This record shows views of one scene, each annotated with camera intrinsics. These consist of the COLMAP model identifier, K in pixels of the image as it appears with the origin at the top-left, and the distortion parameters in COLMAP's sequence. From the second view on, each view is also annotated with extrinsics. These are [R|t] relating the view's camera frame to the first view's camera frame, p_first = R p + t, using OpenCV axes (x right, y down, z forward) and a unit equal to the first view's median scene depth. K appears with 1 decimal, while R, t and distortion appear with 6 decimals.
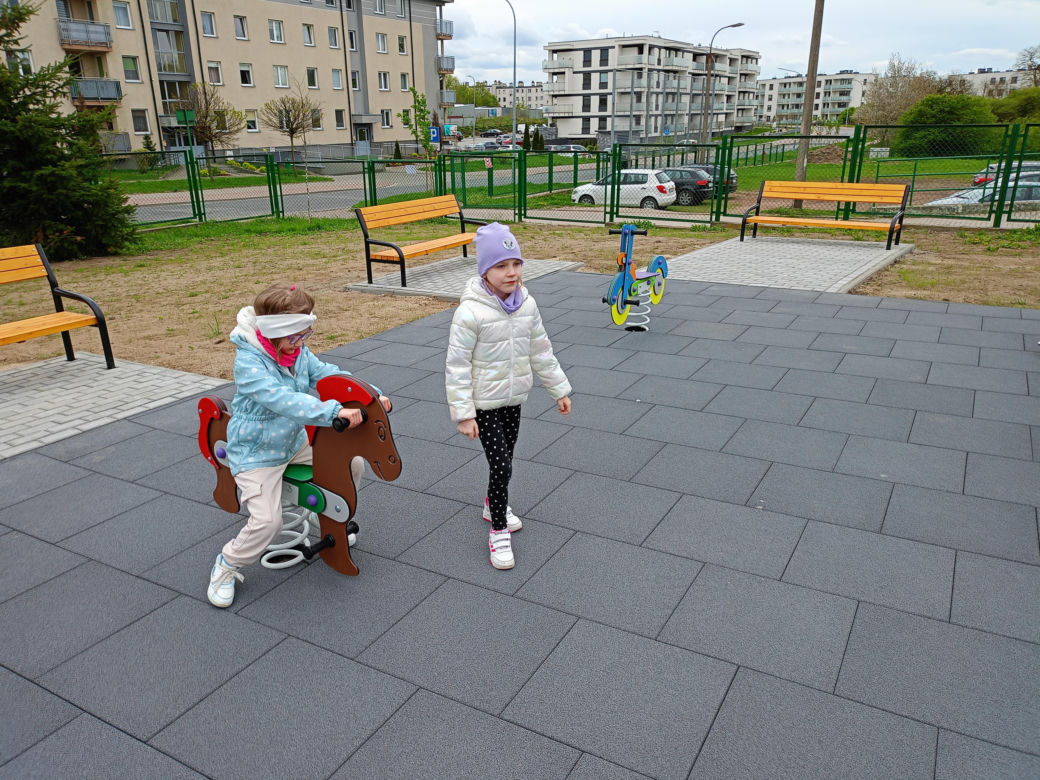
lens RADIAL K [[780.3, 0, 500.5], [0, 780.3, 384.8], [0, 0, 1]] dist [0.032260, -0.011449]
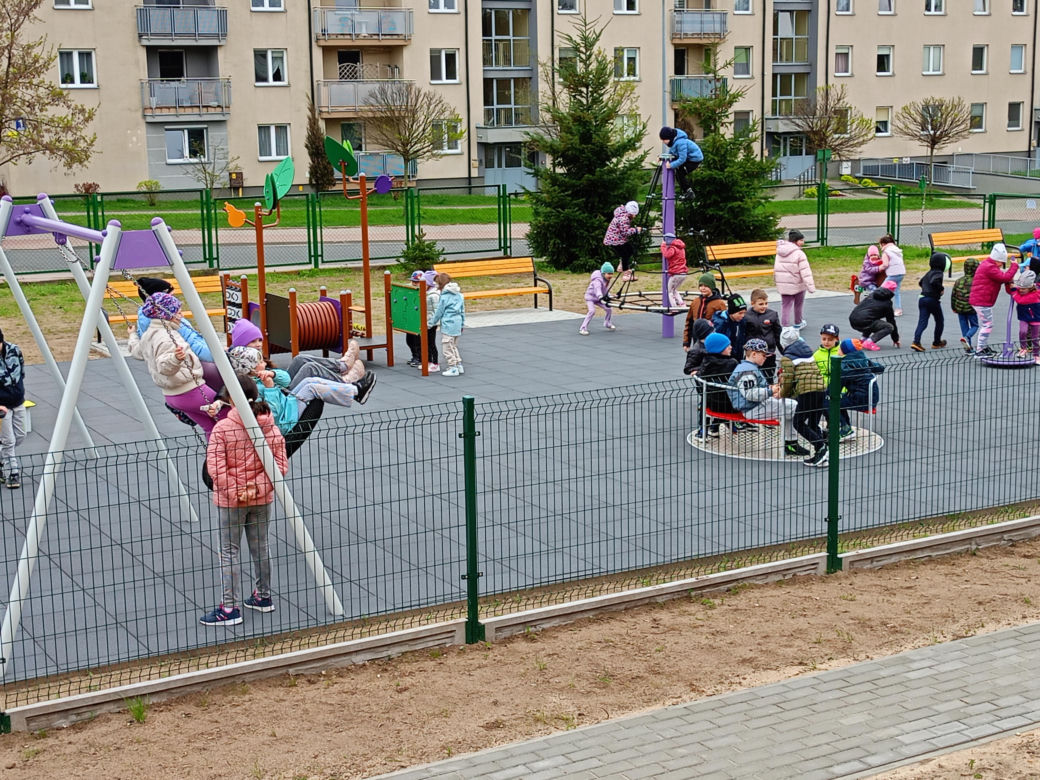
lens RADIAL K [[1590.7, 0, 520.0], [0, 1590.7, 390.0], [0, 0, 1]] dist [0.089399, -0.282195]
pose [[0.871329, 0.091768, -0.482042, 0.140349], [-0.155494, 0.983368, -0.093860, 0.108005], [0.465411, 0.156738, 0.871106, -0.451199]]
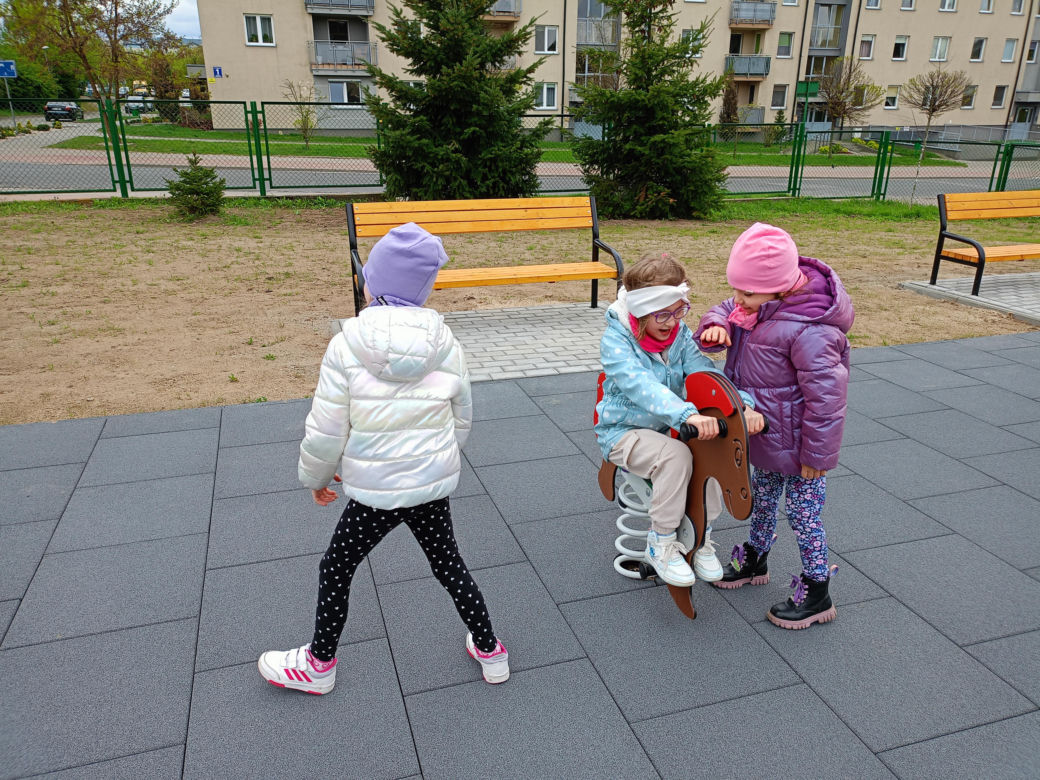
lens RADIAL K [[763.2, 0, 524.2], [0, 763.2, 394.8], [0, 0, 1]] dist [0.032854, -0.020221]
pose [[0.752451, 0.258011, -0.606010, 0.006573], [-0.230844, 0.965027, 0.124236, -0.002807], [0.616870, 0.046412, 0.785696, 0.013764]]
